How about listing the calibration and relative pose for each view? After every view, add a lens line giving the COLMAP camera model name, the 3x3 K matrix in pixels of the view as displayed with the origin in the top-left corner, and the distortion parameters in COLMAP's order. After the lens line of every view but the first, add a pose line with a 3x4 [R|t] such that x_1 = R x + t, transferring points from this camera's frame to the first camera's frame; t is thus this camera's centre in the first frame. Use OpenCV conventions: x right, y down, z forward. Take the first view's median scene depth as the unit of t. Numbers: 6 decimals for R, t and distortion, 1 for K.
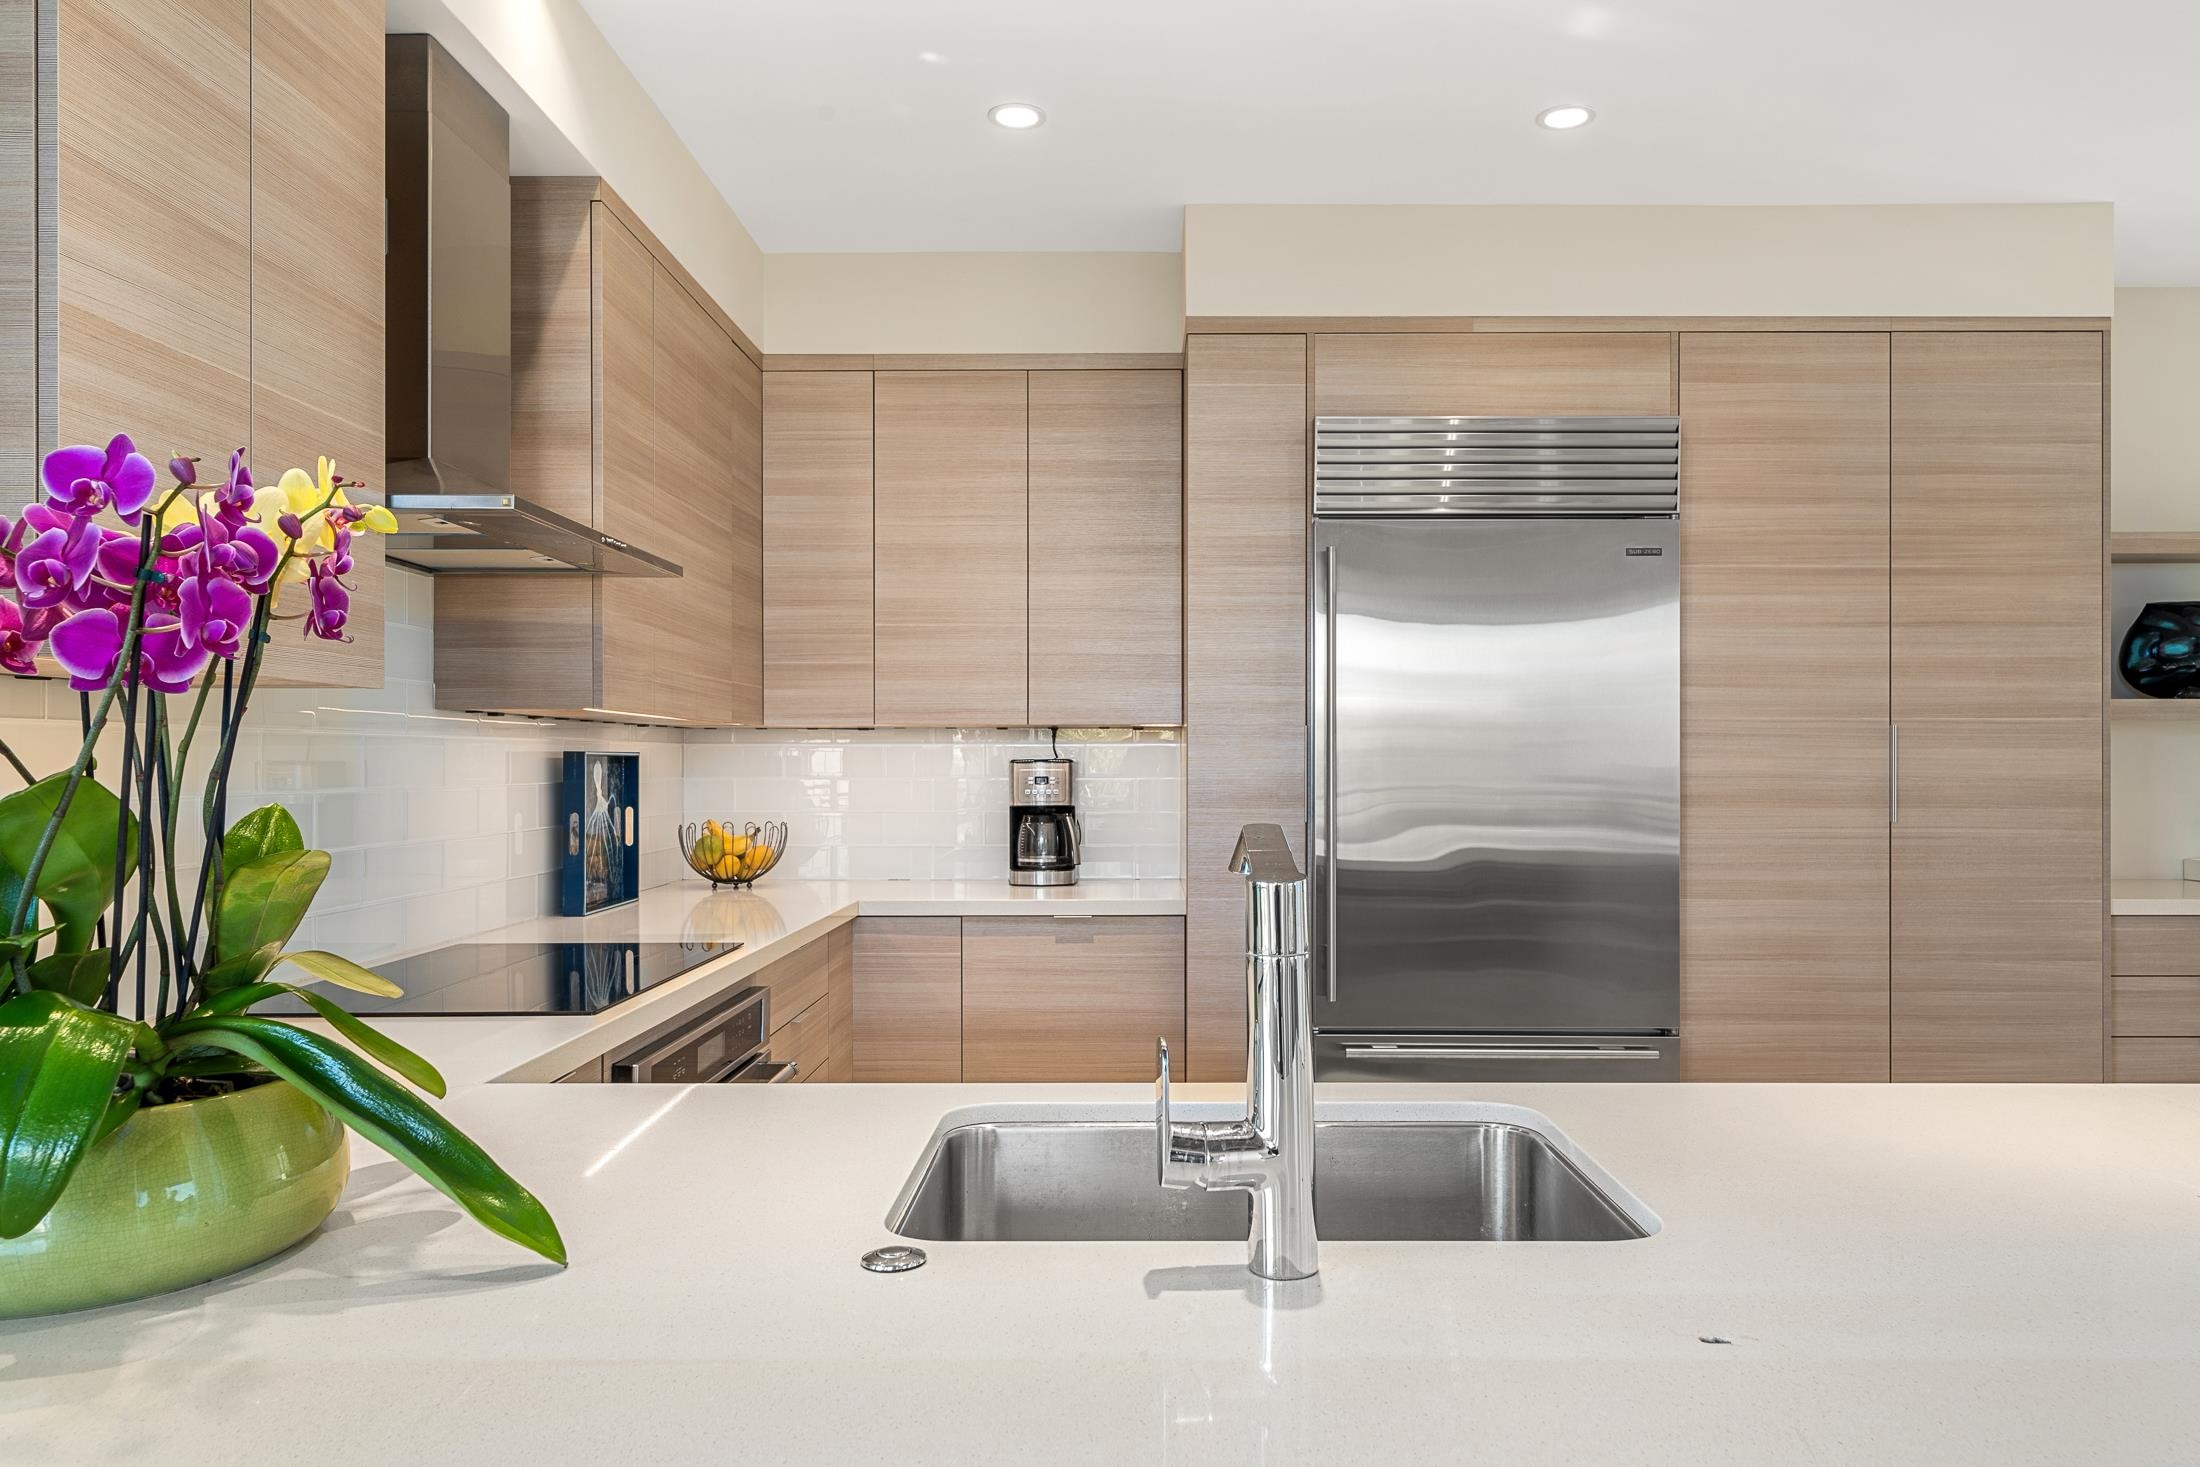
lens RADIAL K [[1452.1, 0, 1138.9], [0, 1452.1, 762.8], [0, 0, 1]] dist [0.002756, -0.003086]
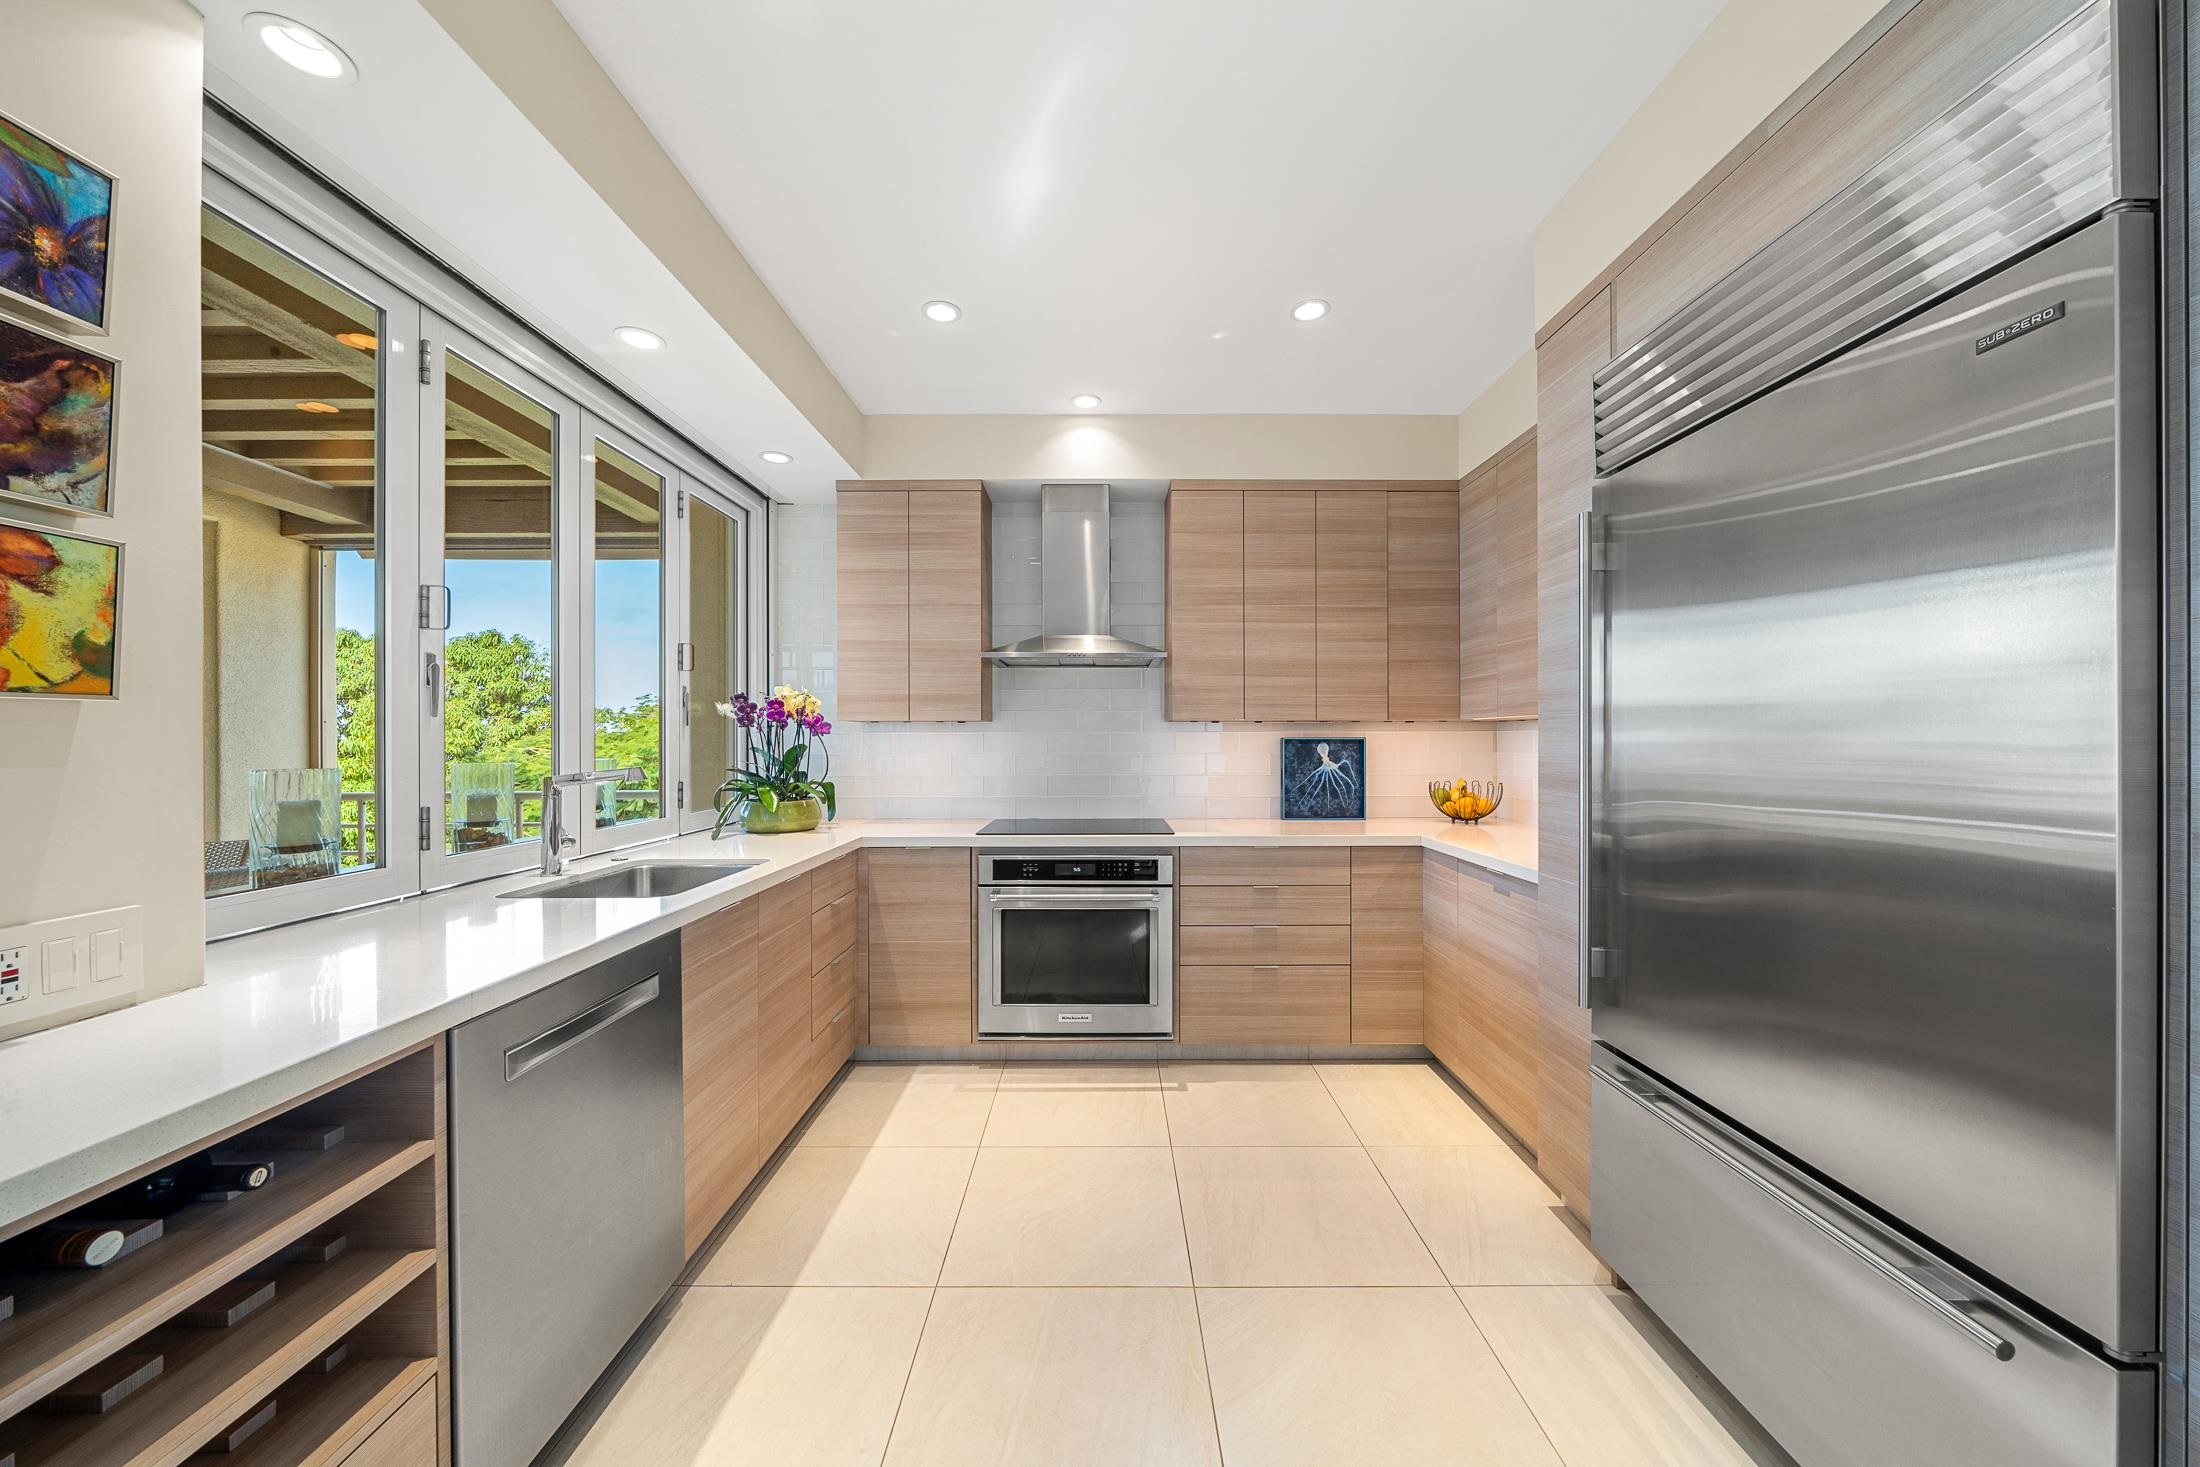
lens RADIAL K [[761.8, 0, 1108.7], [0, 761.8, 738.3], [0, 0, 1]] dist [-0.009502, 0.001423]
pose [[0.013398, -0.001208, -0.999910, 0.591980], [0.001926, 0.999997, -0.001183, -0.005728], [0.999908, -0.001910, 0.013400, 0.672097]]
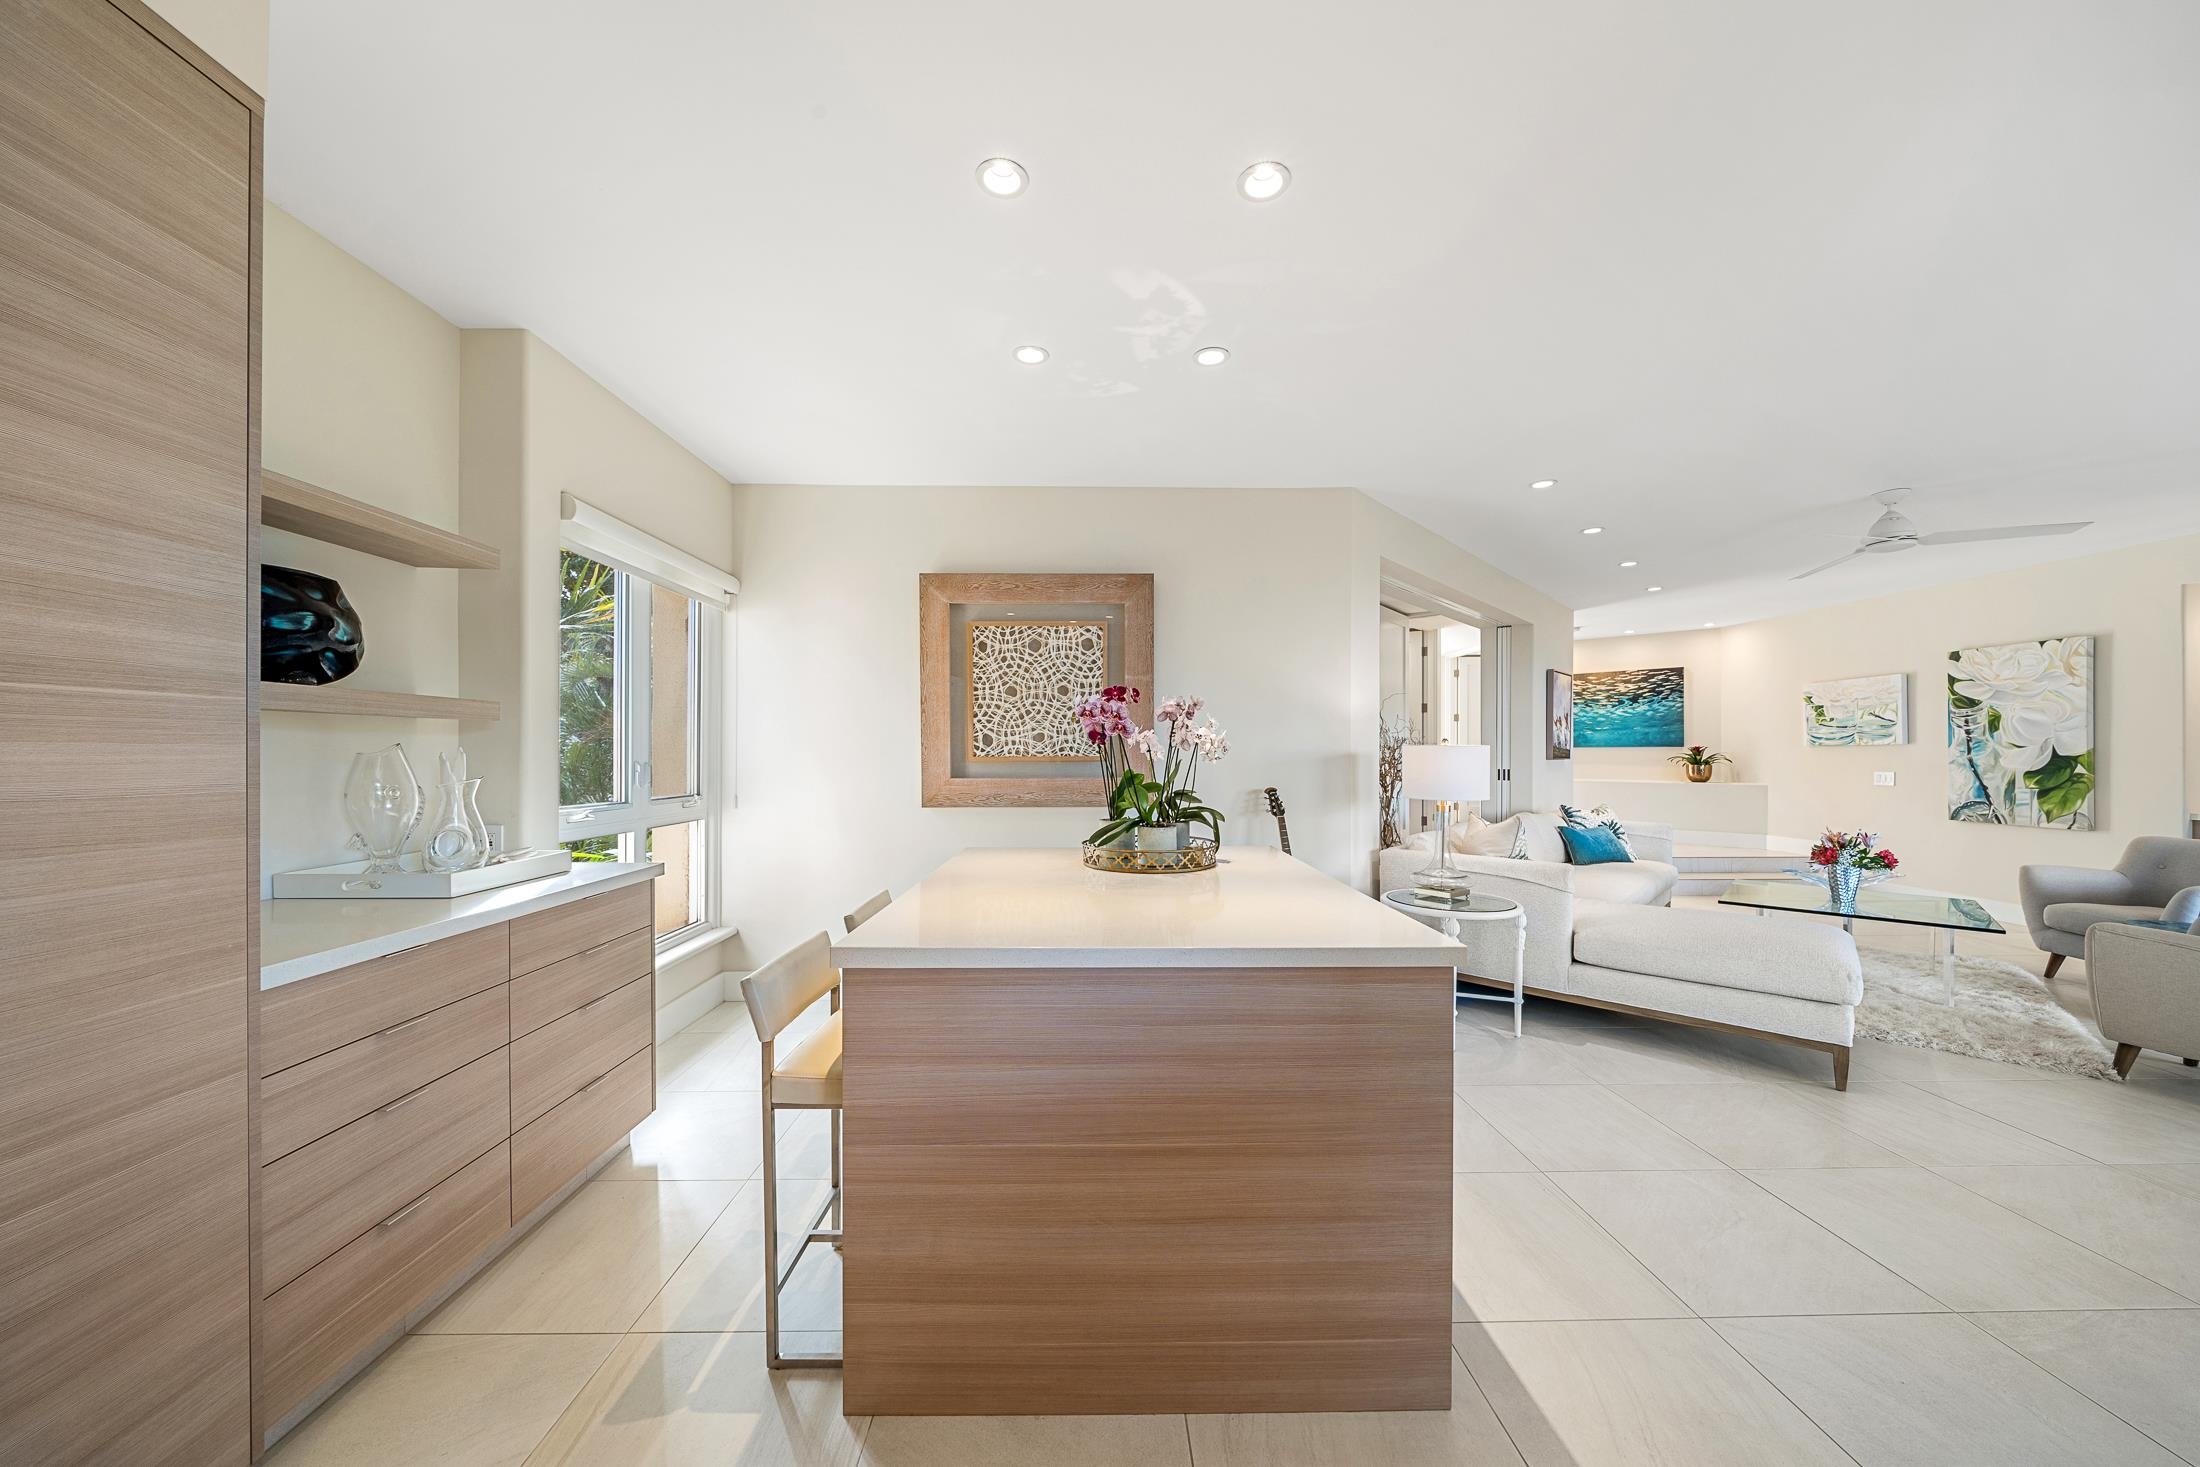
lens RADIAL K [[761.8, 0, 1102.0], [0, 761.8, 752.5], [0, 0, 1]] dist [-0.009502, 0.001423]
pose [[-0.031849, 0.001435, 0.999492, 0.308932], [-0.000538, 0.999999, -0.001453, -0.005600], [-0.999493, -0.000584, -0.031849, 0.620739]]
